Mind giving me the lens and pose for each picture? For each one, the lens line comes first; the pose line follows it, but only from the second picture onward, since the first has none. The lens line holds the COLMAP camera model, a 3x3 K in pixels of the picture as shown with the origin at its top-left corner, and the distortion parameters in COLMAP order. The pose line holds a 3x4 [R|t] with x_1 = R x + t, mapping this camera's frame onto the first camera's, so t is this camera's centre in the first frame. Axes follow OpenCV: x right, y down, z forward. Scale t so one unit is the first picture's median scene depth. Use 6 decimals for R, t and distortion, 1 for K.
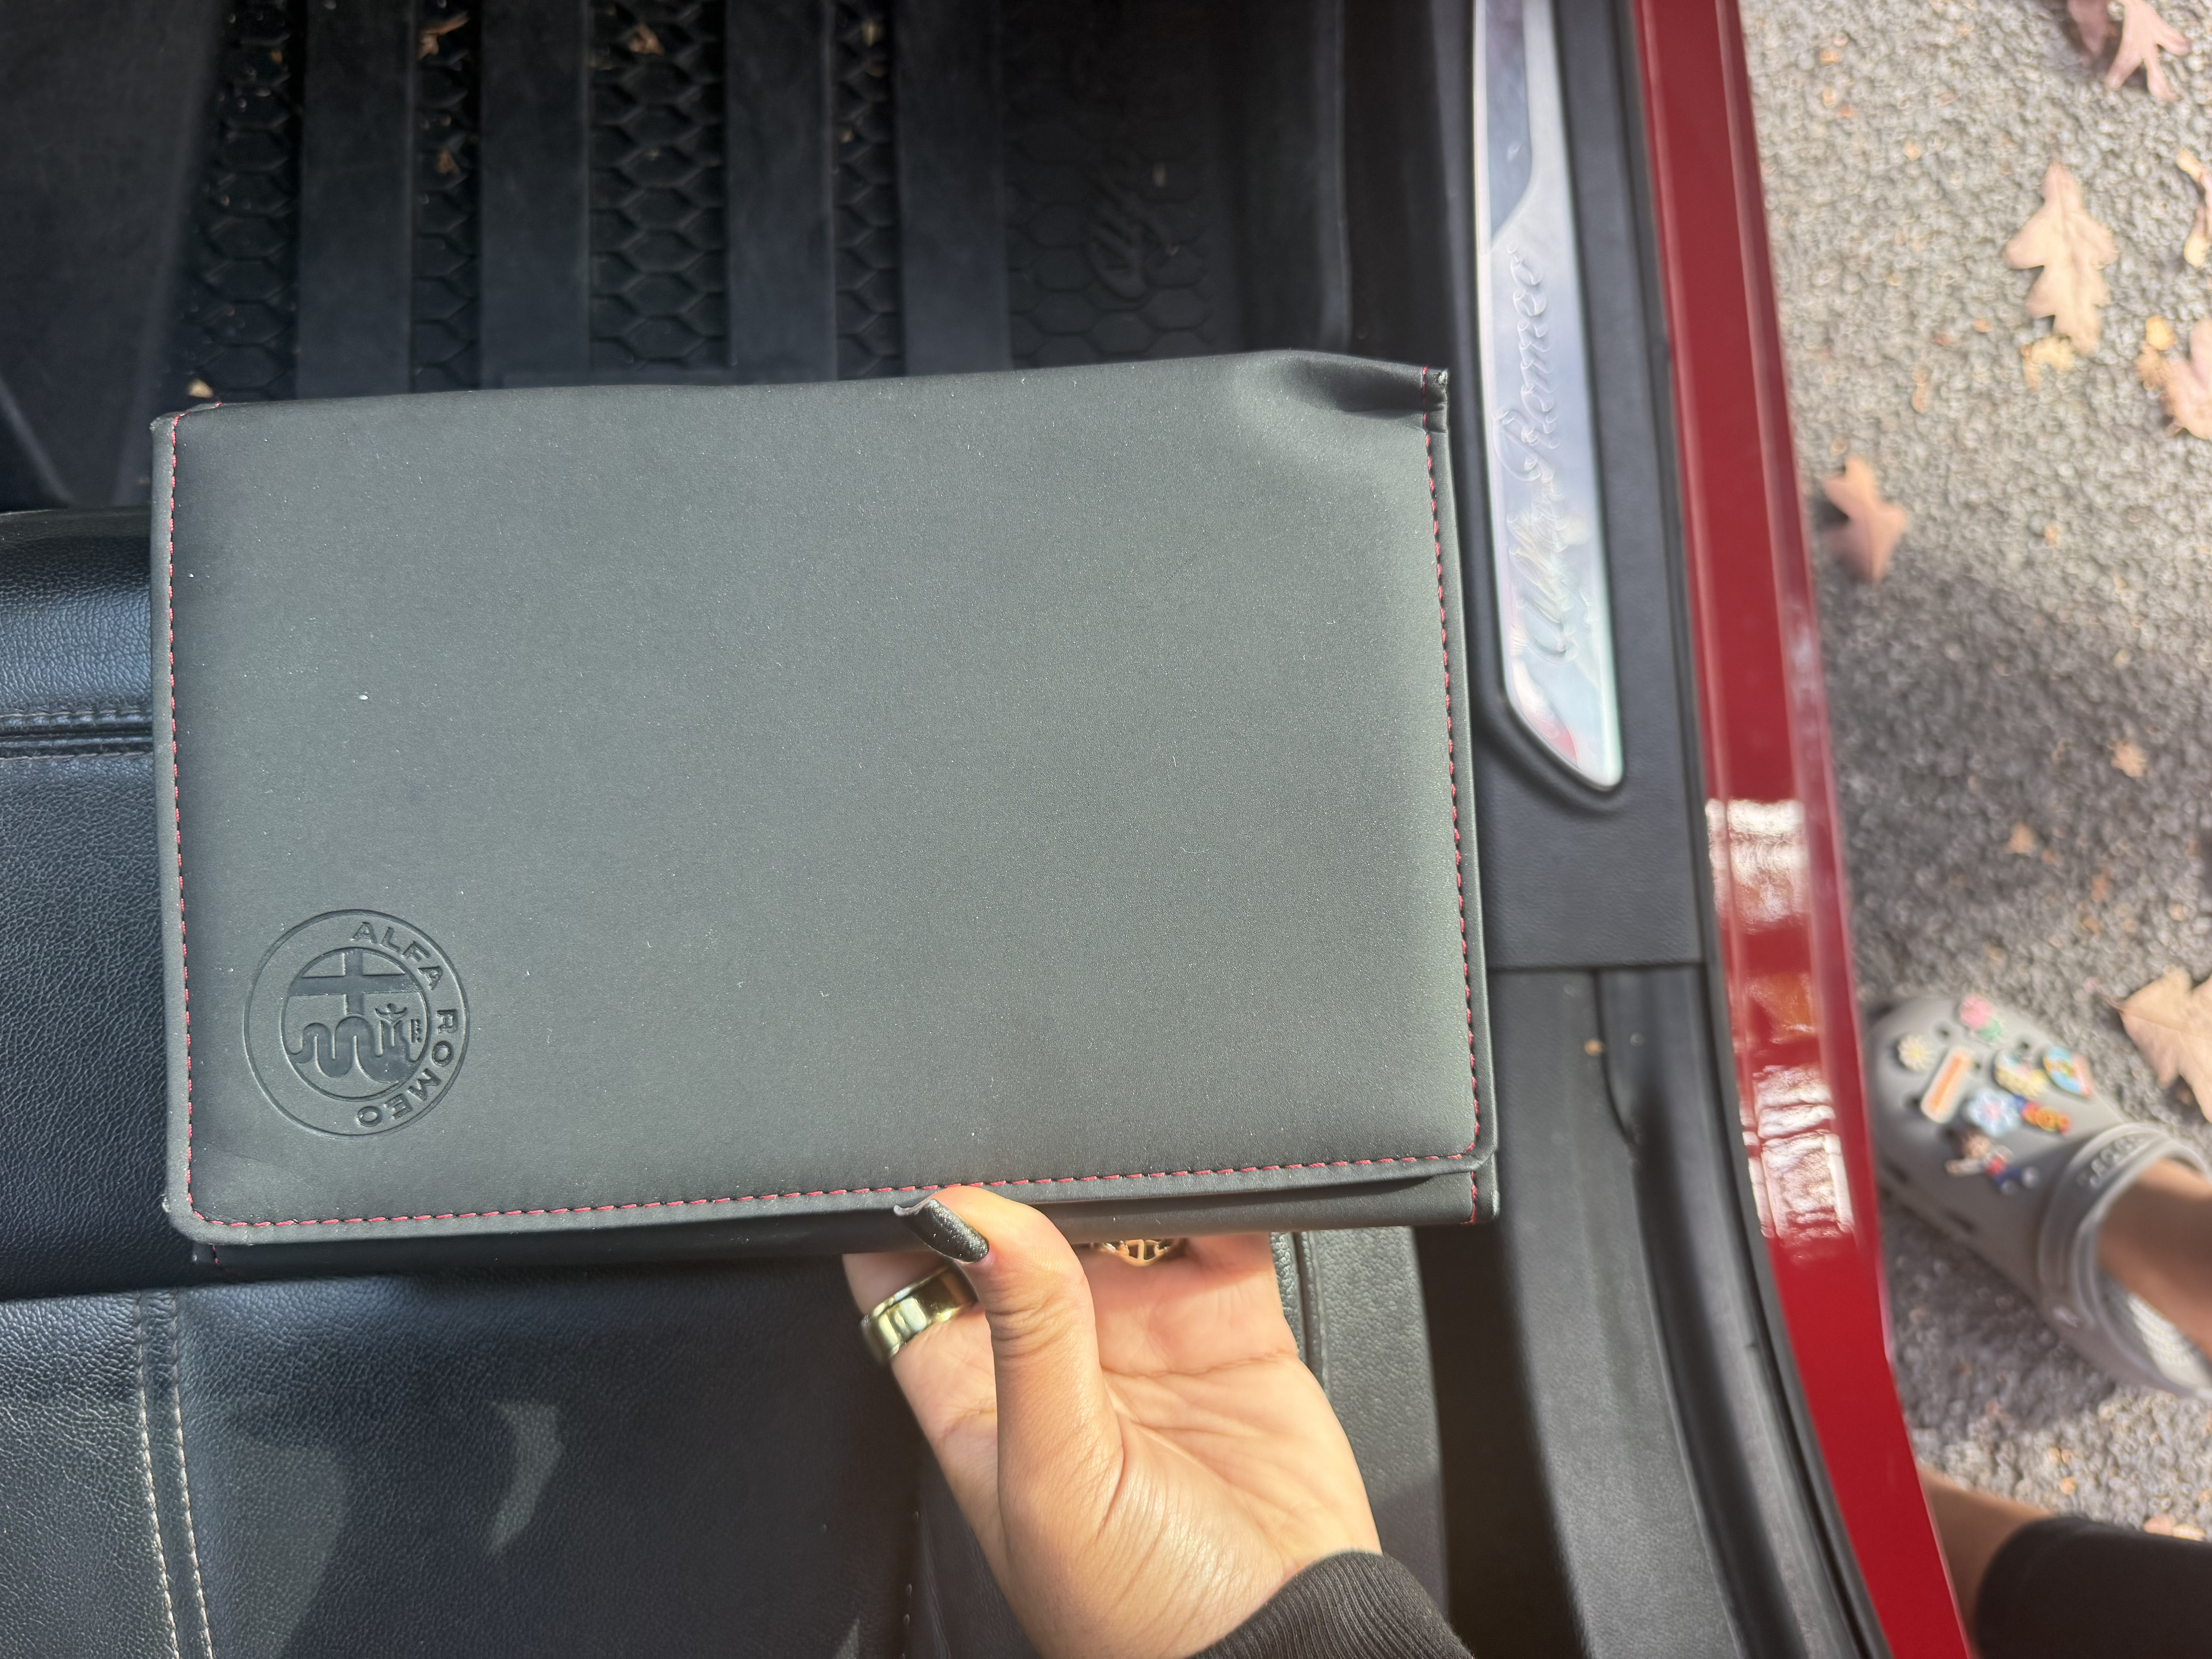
lens RADIAL K [[1534.8, 0, 1113.9], [0, 1534.8, 830.6], [0, 0, 1]] dist [-0.019542, 0.003415]
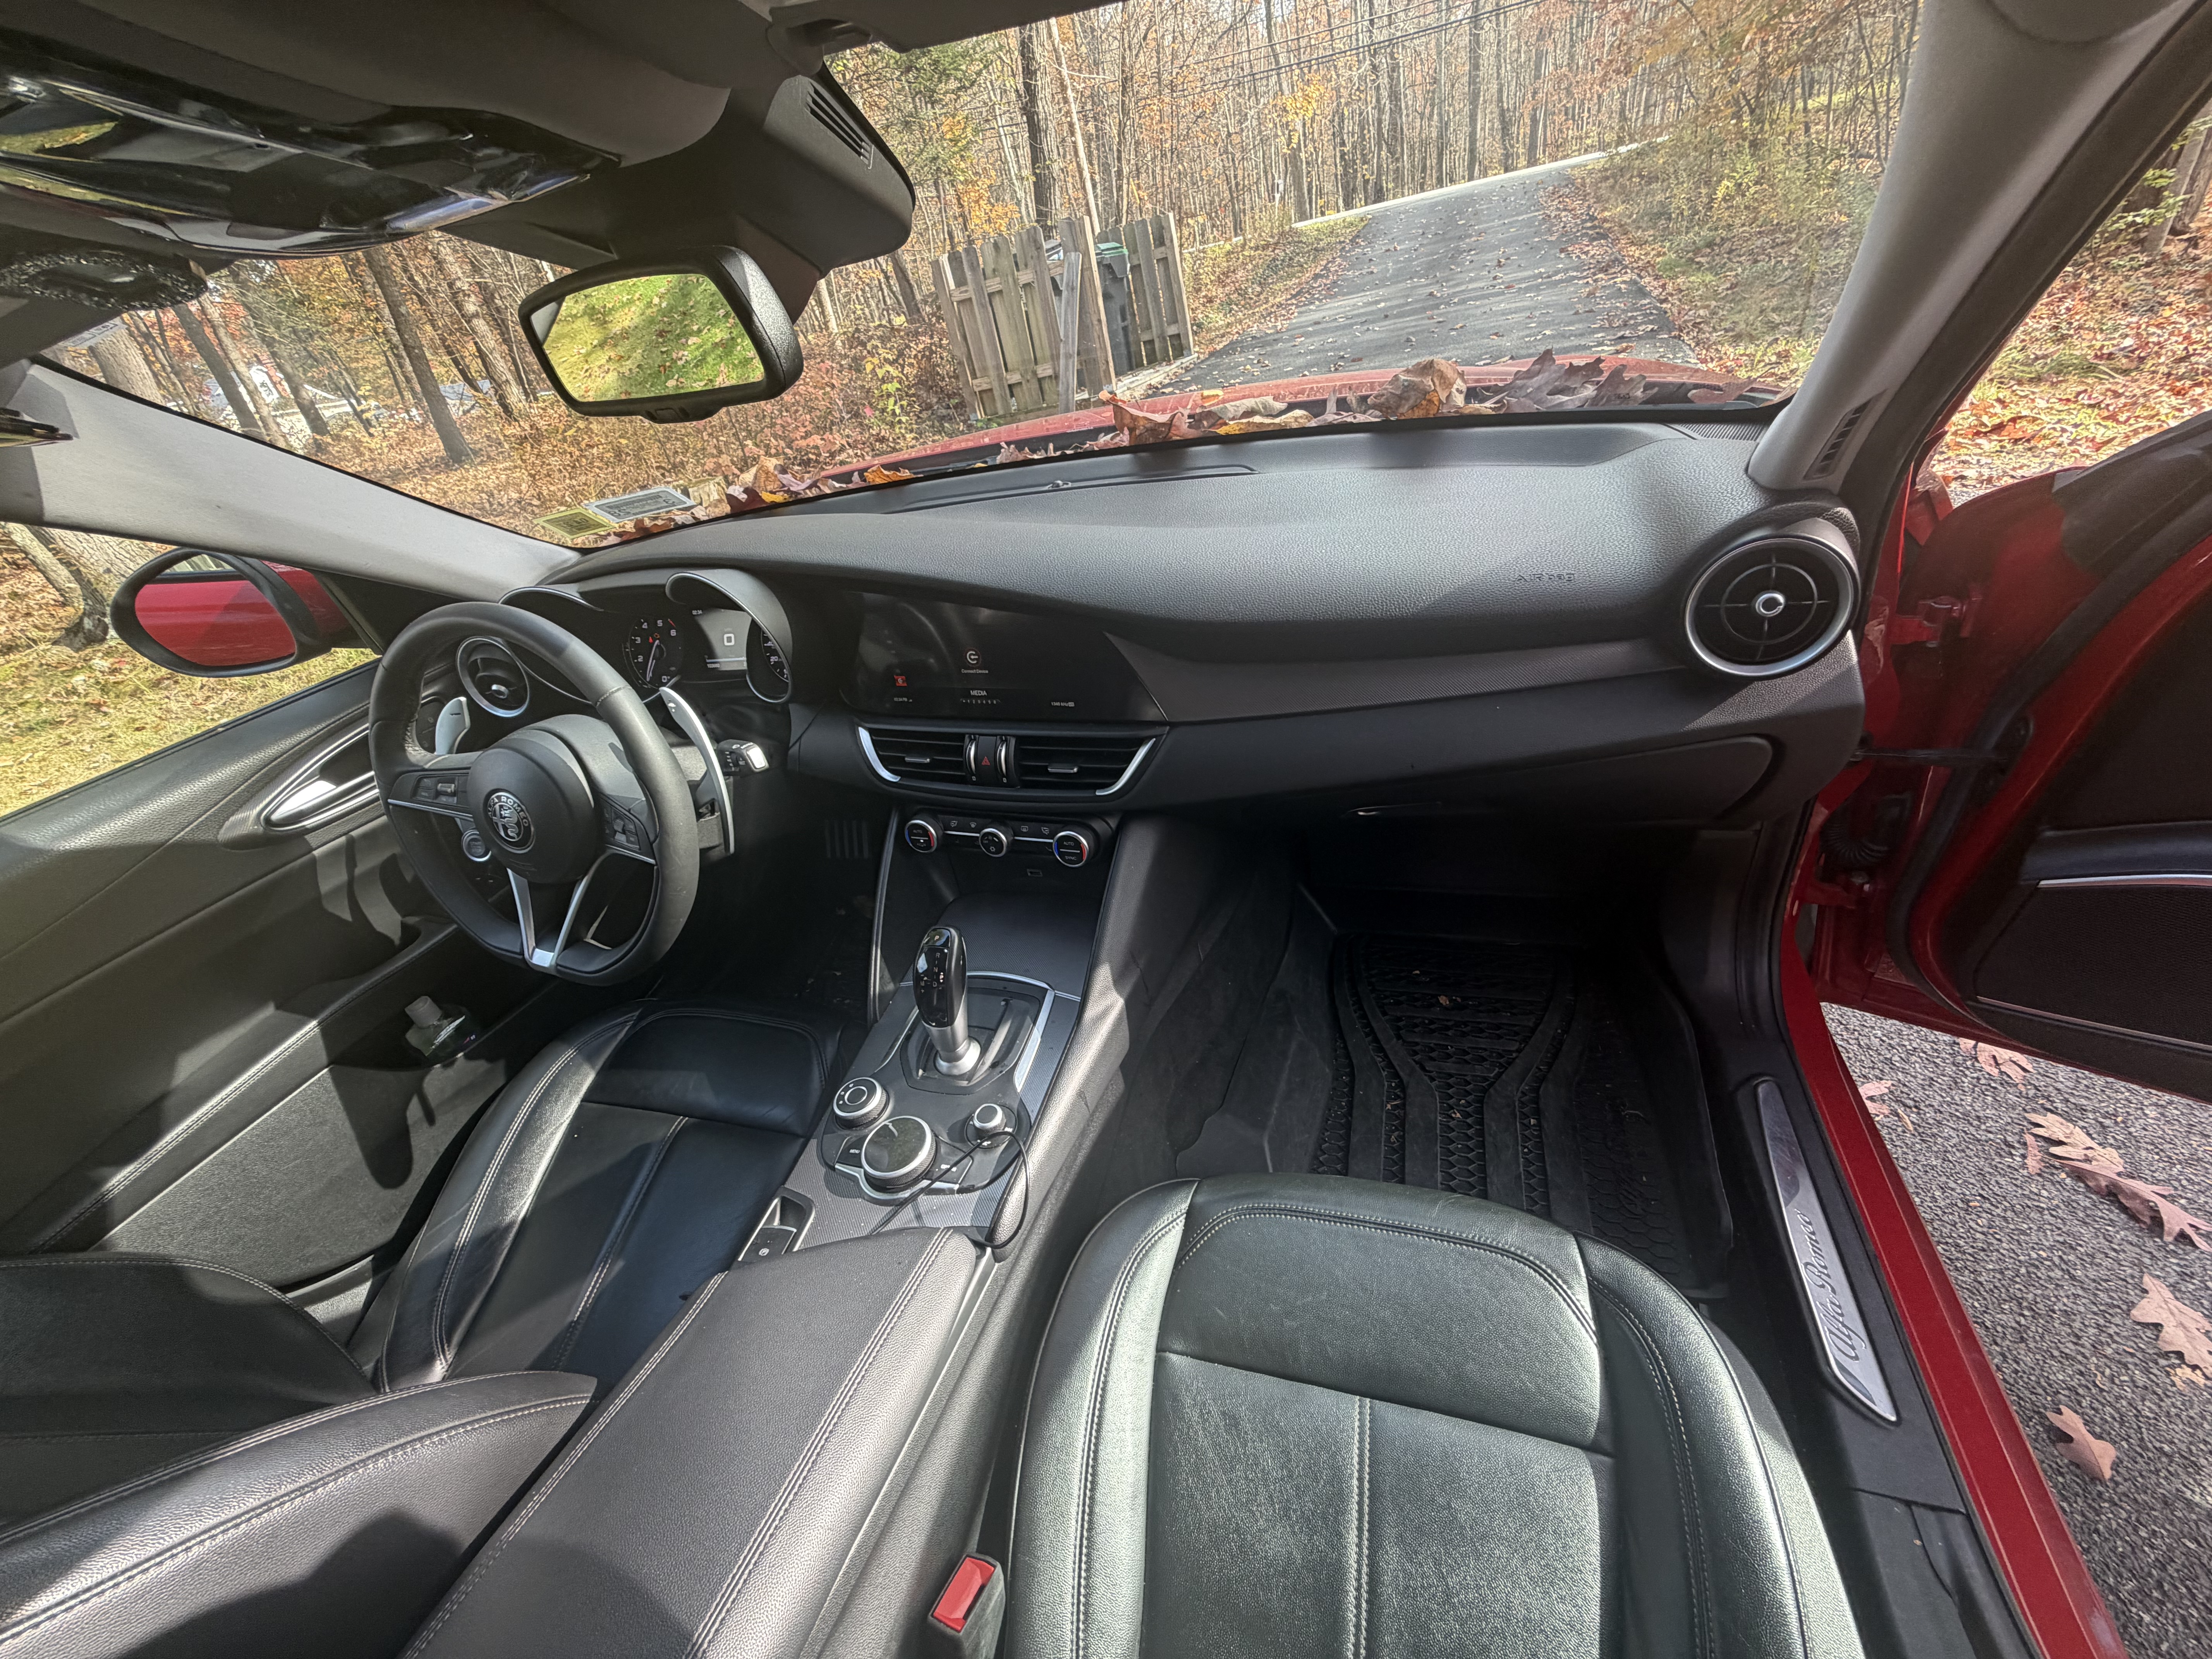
lens RADIAL K [[889.1, 0, 1094.7], [0, 889.1, 829.1], [0, 0, 1]] dist [0.000000, -0.000141]
pose [[0.907783, -0.011053, -0.419295, -0.207897], [-0.306246, 0.665605, -0.680576, 0.616965], [0.286607, 0.746223, 0.600839, -0.835363]]
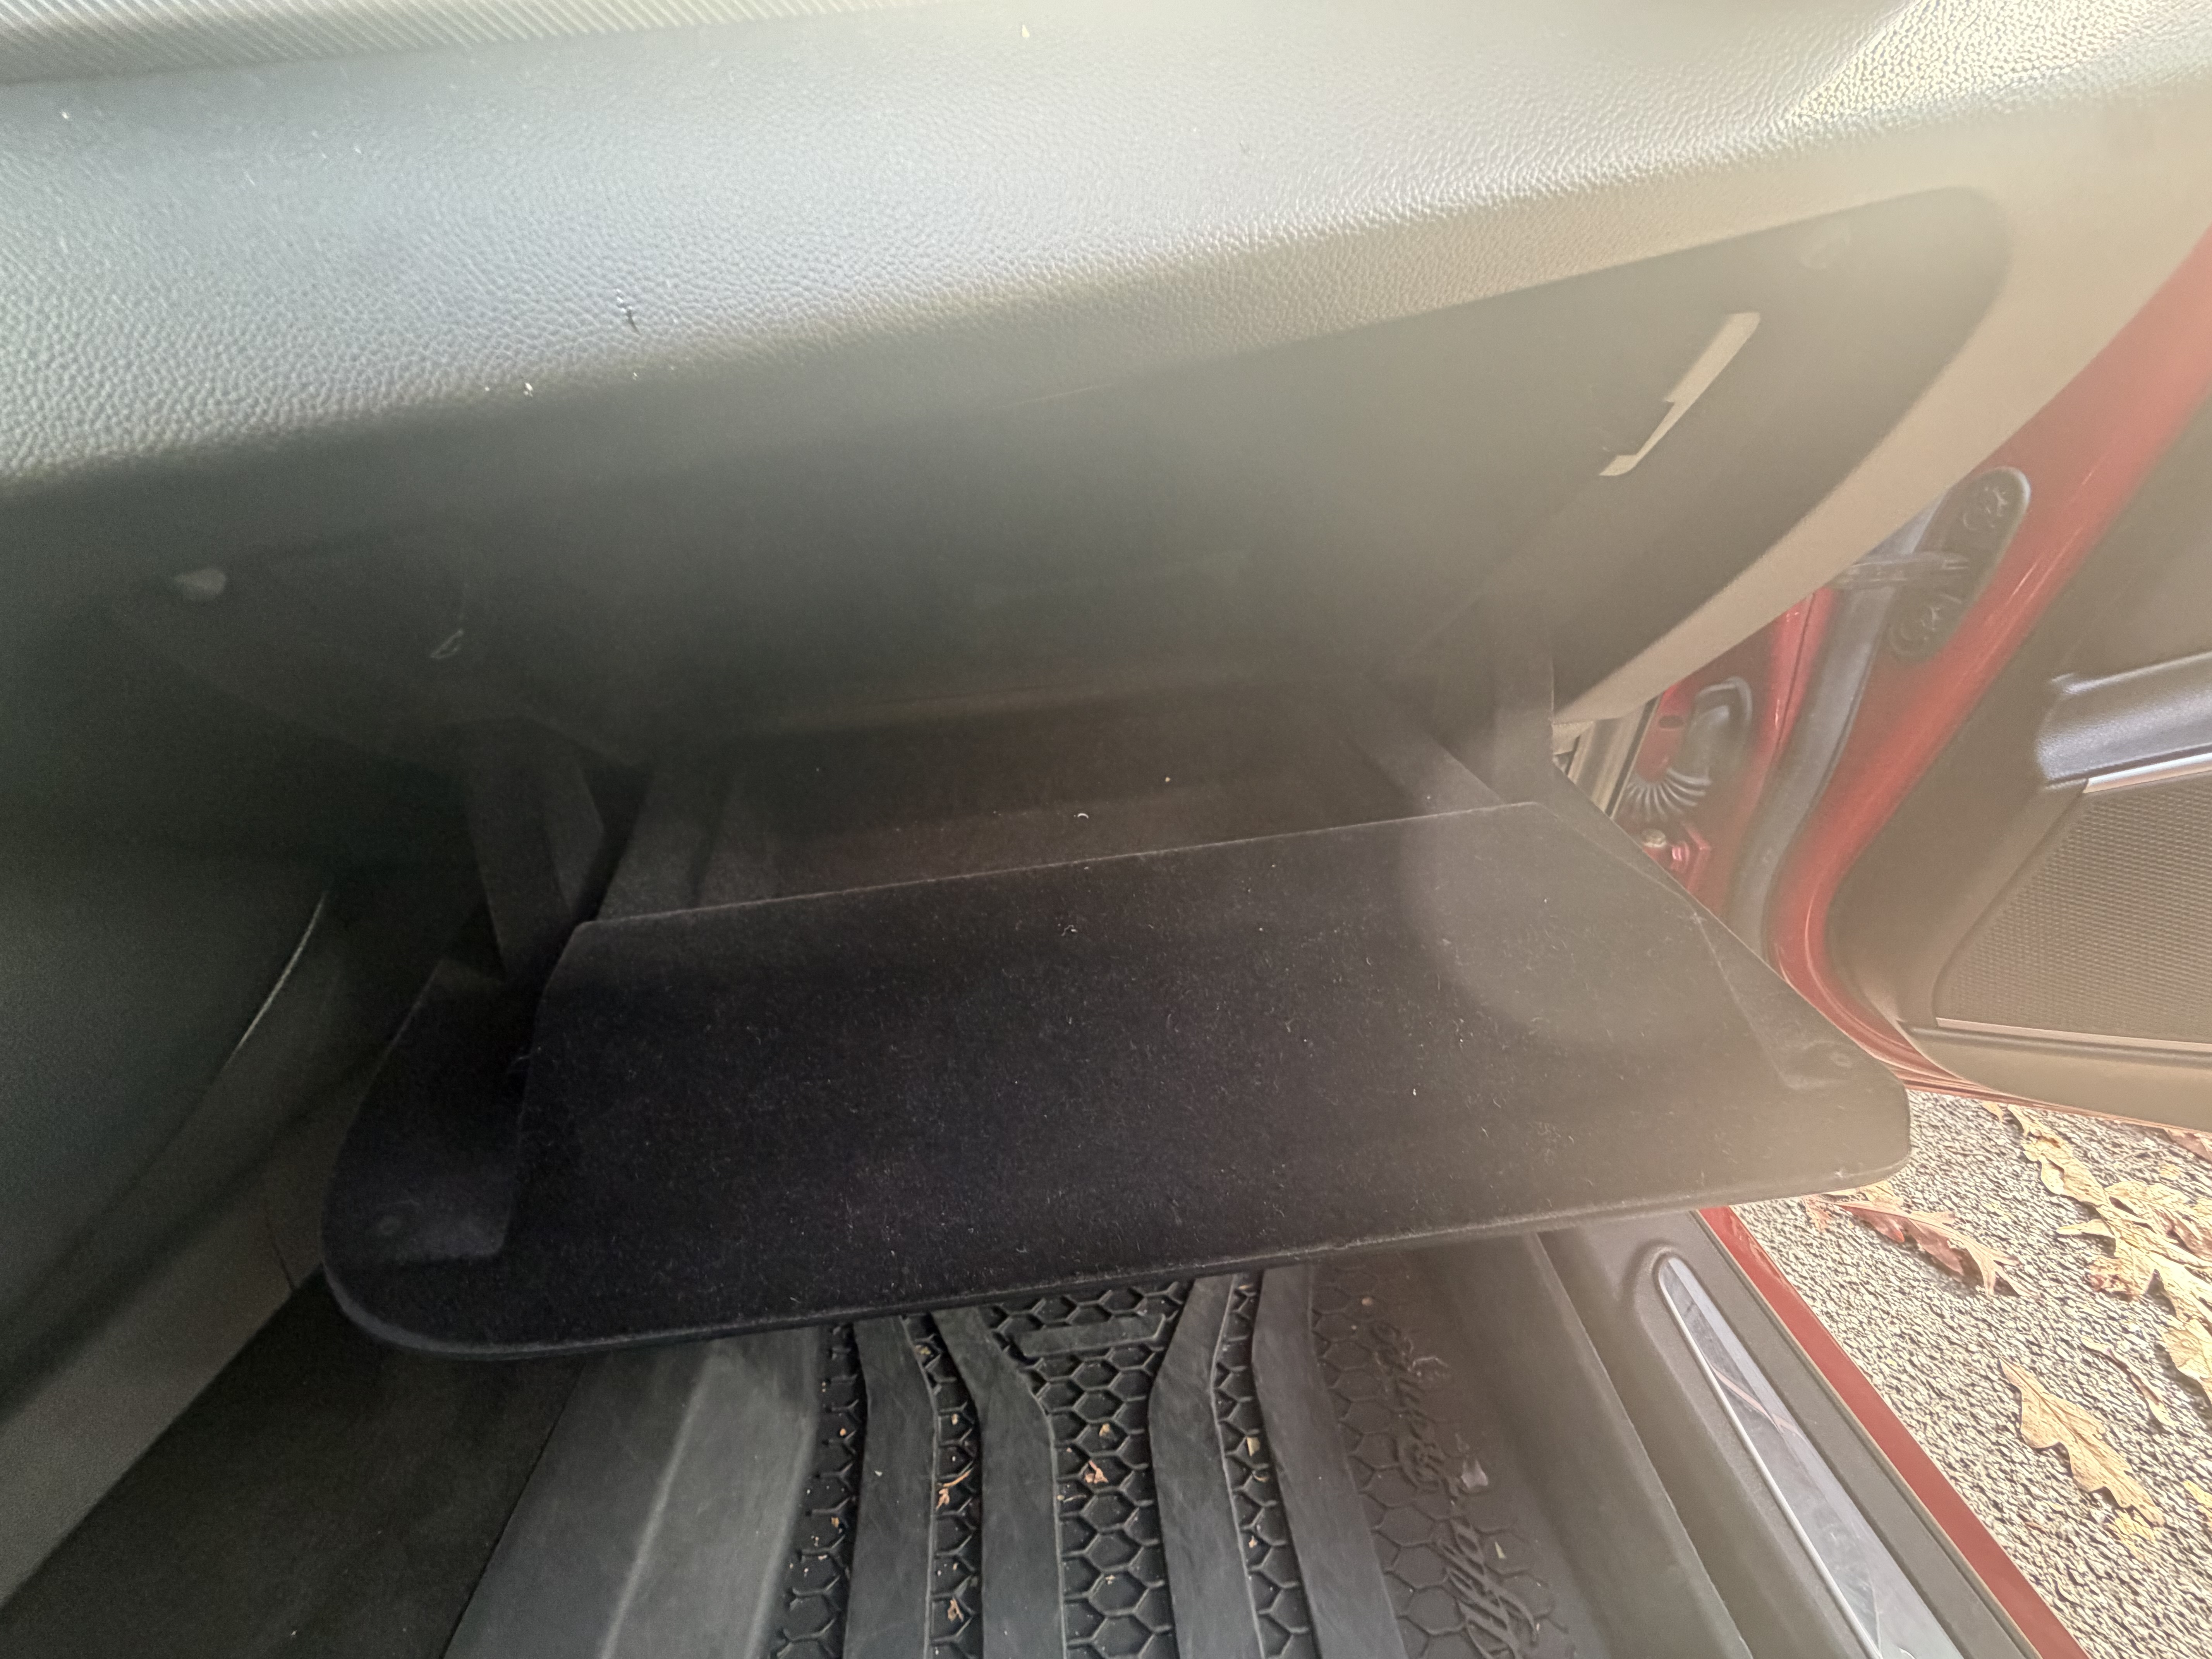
lens RADIAL K [[889.1, 0, 1099.5], [0, 889.1, 827.7], [0, 0, 1]] dist [0.000000, -0.000141]
pose [[0.991938, -0.126189, -0.011652, -0.221537], [0.068443, 0.610844, -0.788787, -0.238112], [0.106654, 0.781630, 0.614556, 0.033575]]
